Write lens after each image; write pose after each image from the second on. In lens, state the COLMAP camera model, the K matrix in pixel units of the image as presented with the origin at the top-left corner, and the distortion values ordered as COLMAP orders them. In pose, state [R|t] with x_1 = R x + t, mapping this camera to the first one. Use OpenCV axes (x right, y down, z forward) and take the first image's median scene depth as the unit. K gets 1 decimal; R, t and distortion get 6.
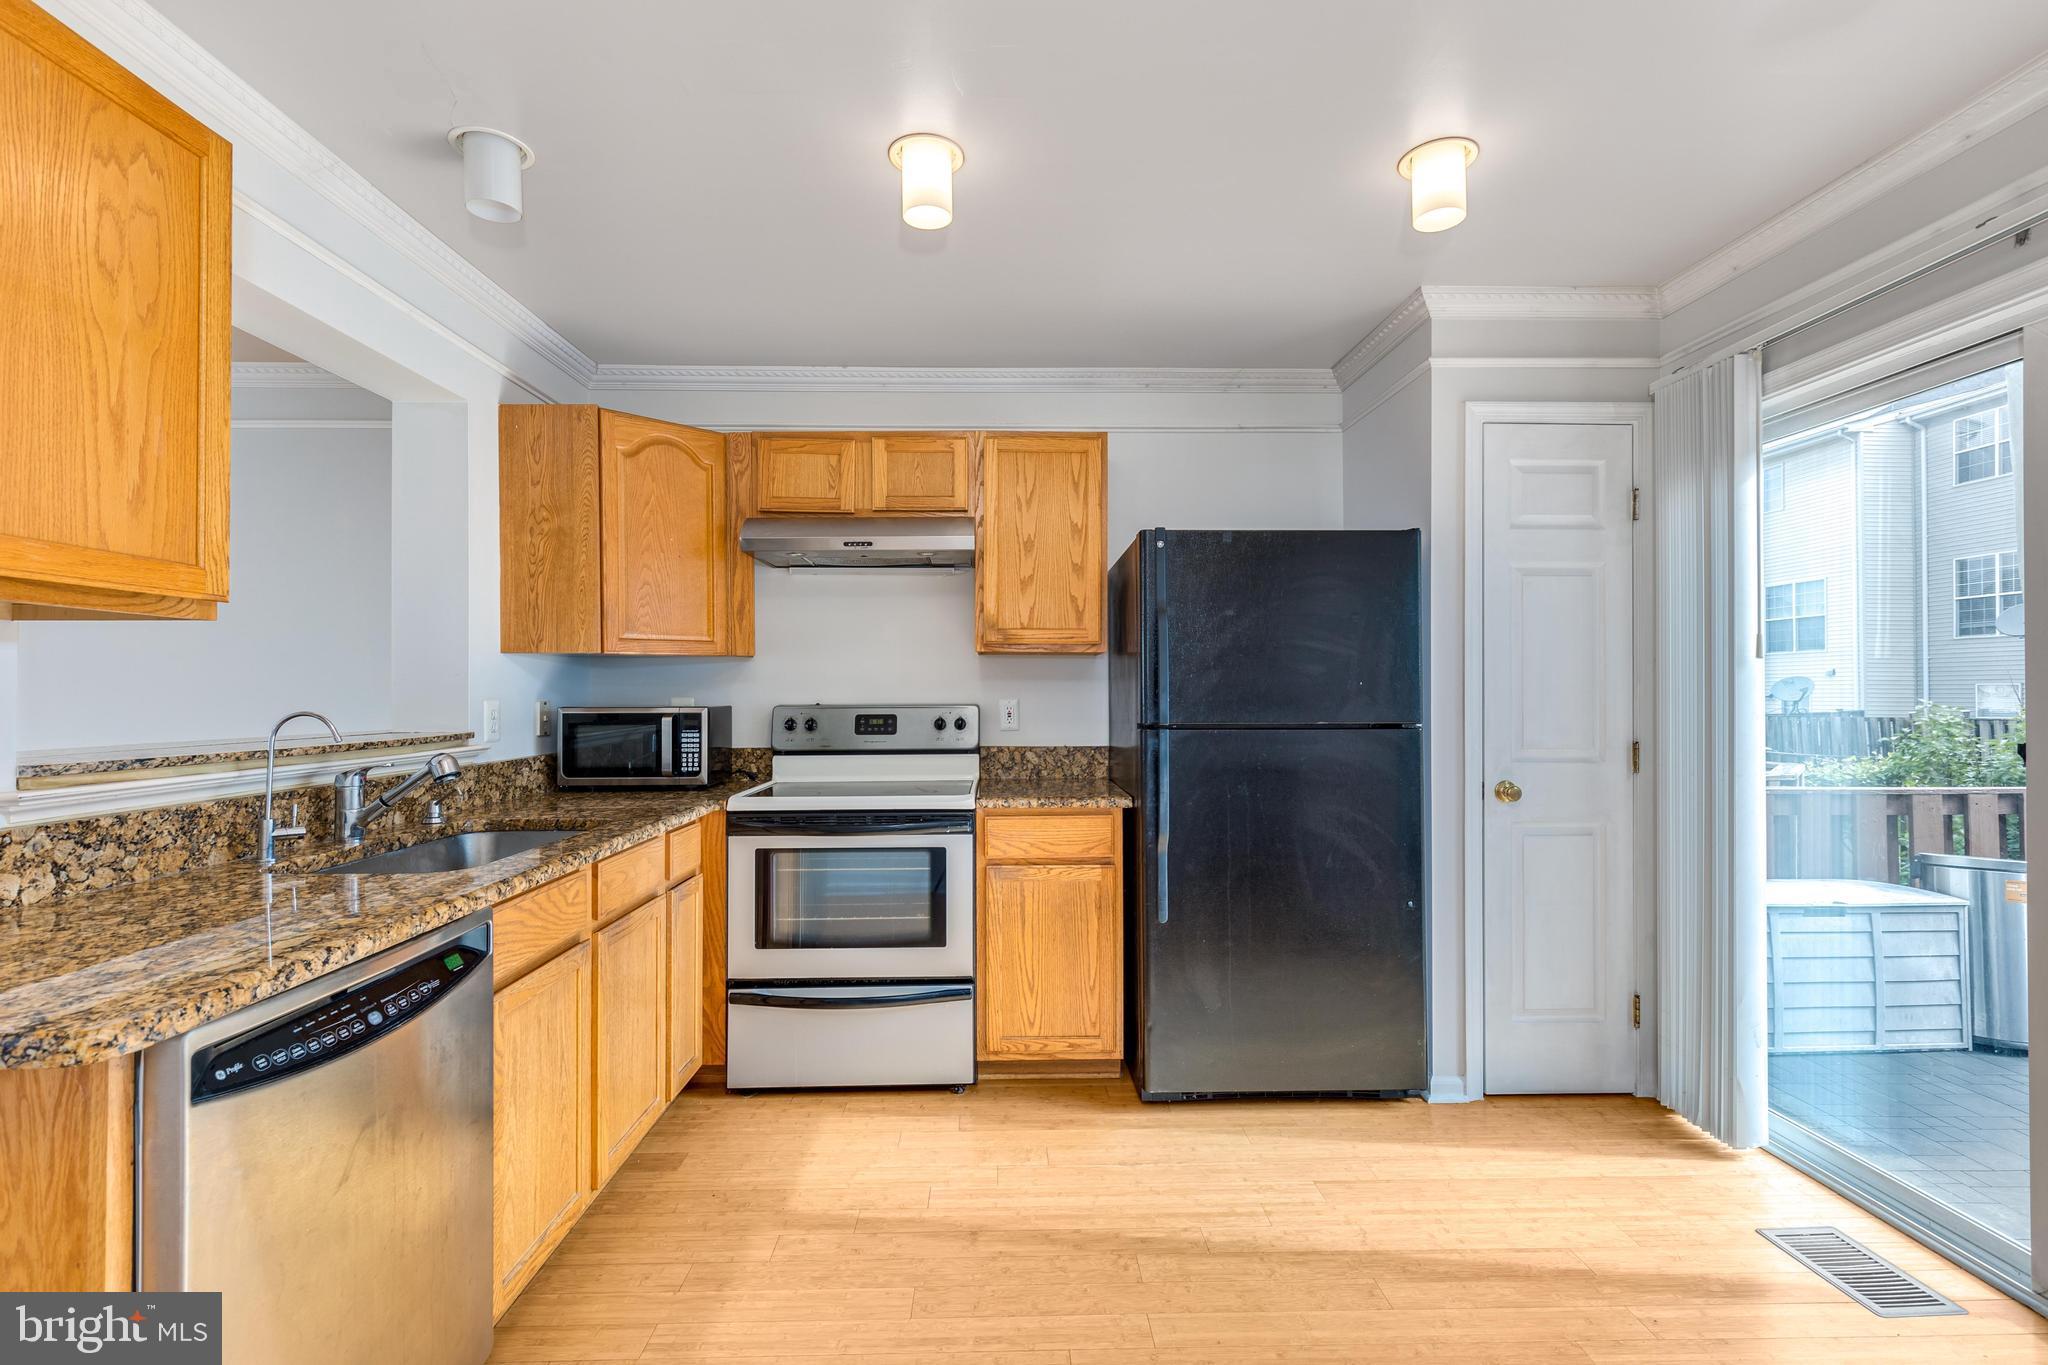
lens RADIAL K [[933.5, 0, 1023.4], [0, 933.5, 684.5], [0, 0, 1]] dist [-0.005081, -0.000961]
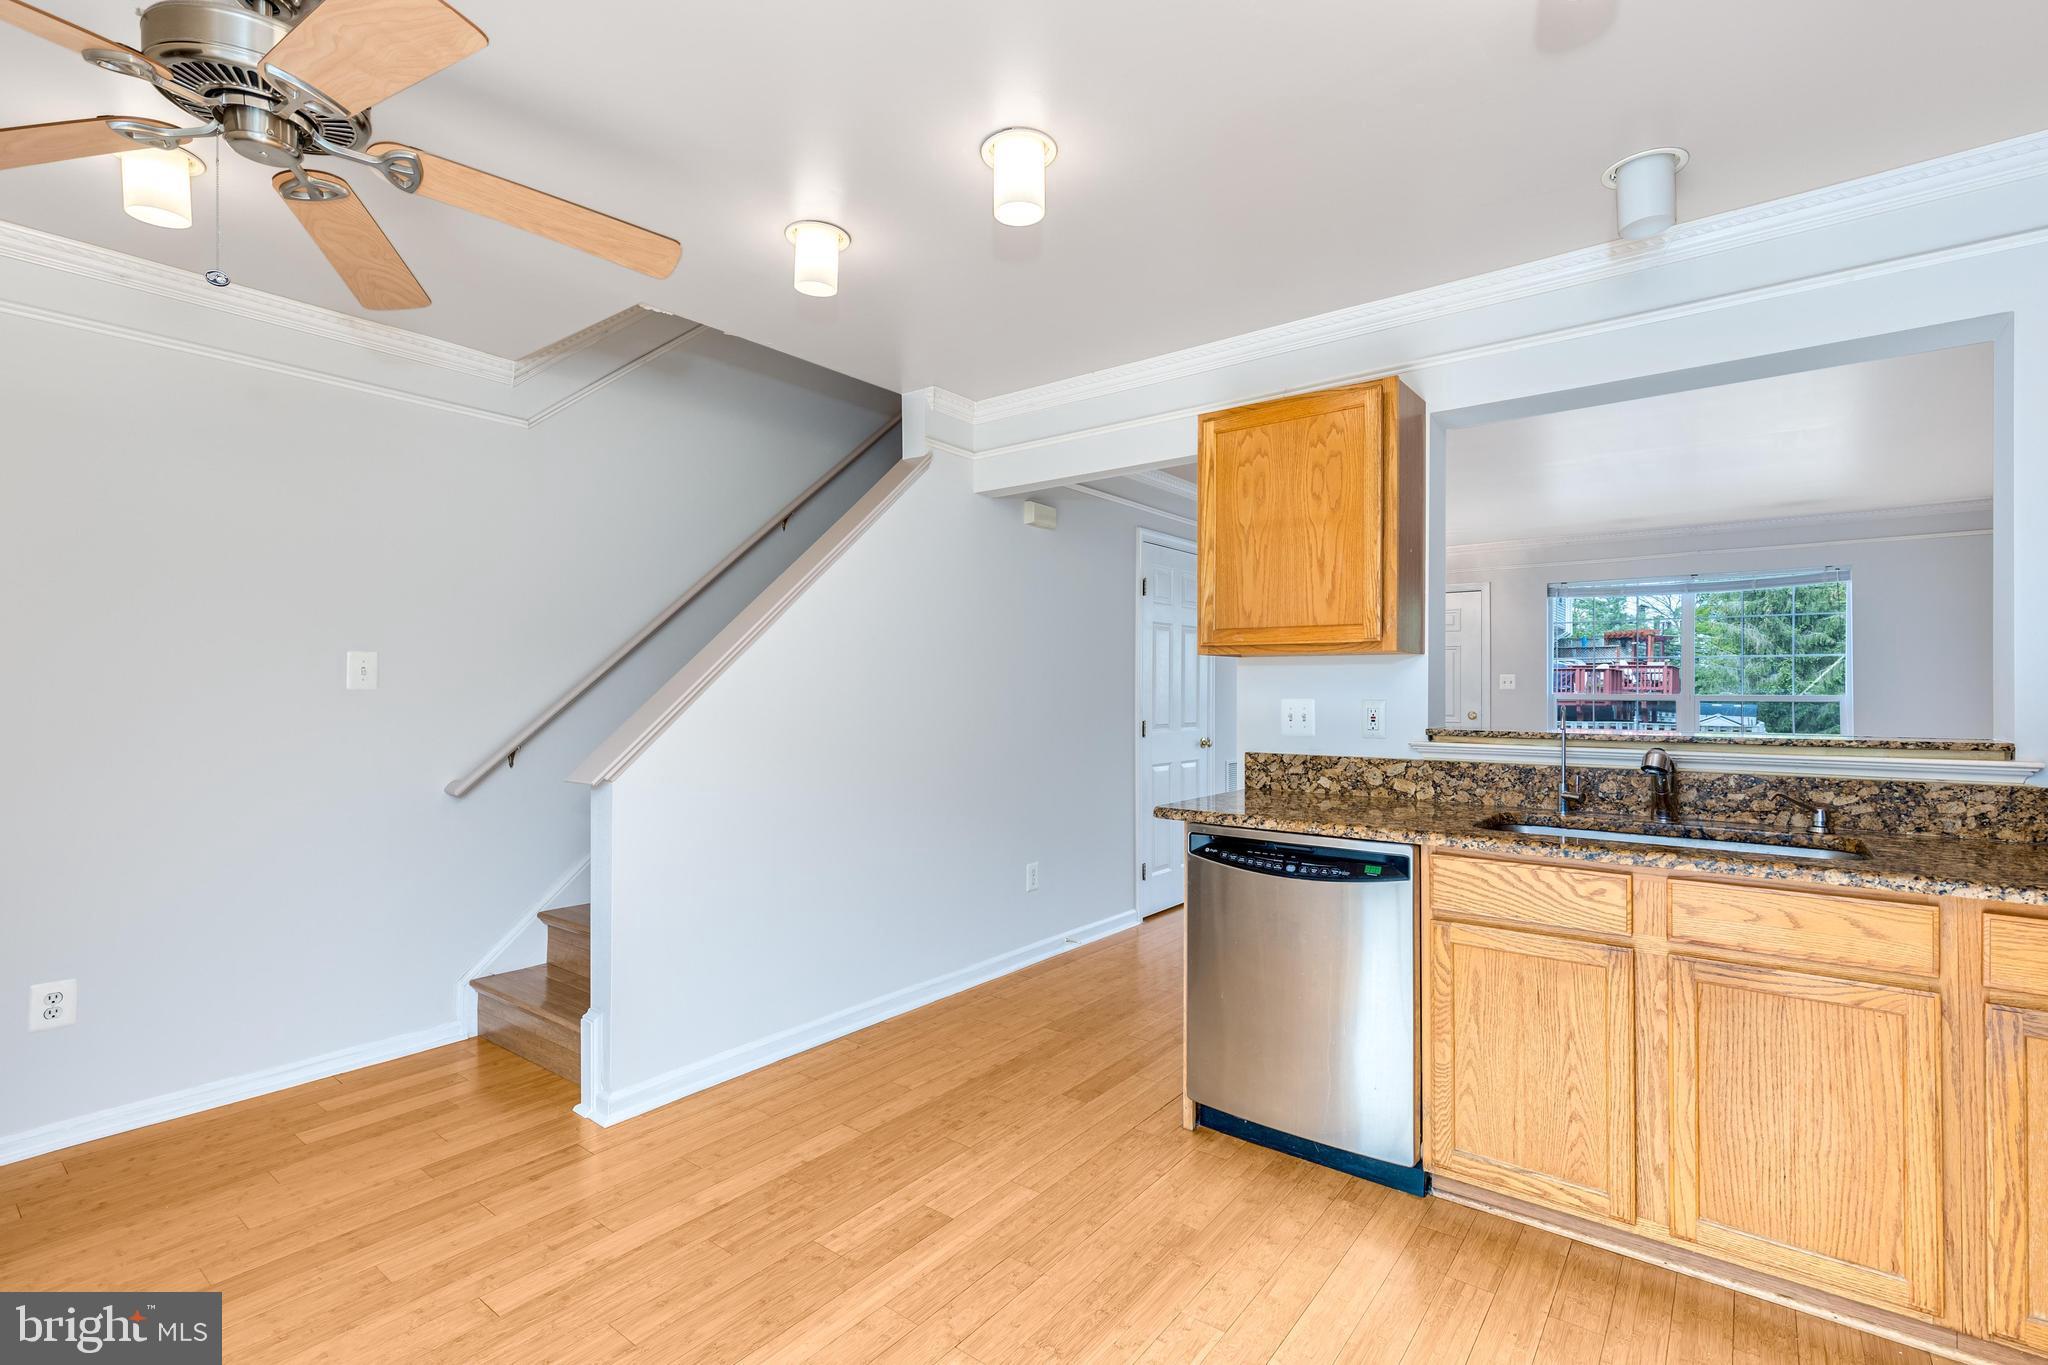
lens RADIAL K [[933.5, 0, 1029.4], [0, 933.5, 680.6], [0, 0, 1]] dist [-0.005081, -0.000961]
pose [[-0.631604, -0.003258, -0.775284, 0.904331], [0.007184, 0.999924, -0.010054, 0.000560], [0.775257, -0.011919, -0.631533, 1.498463]]
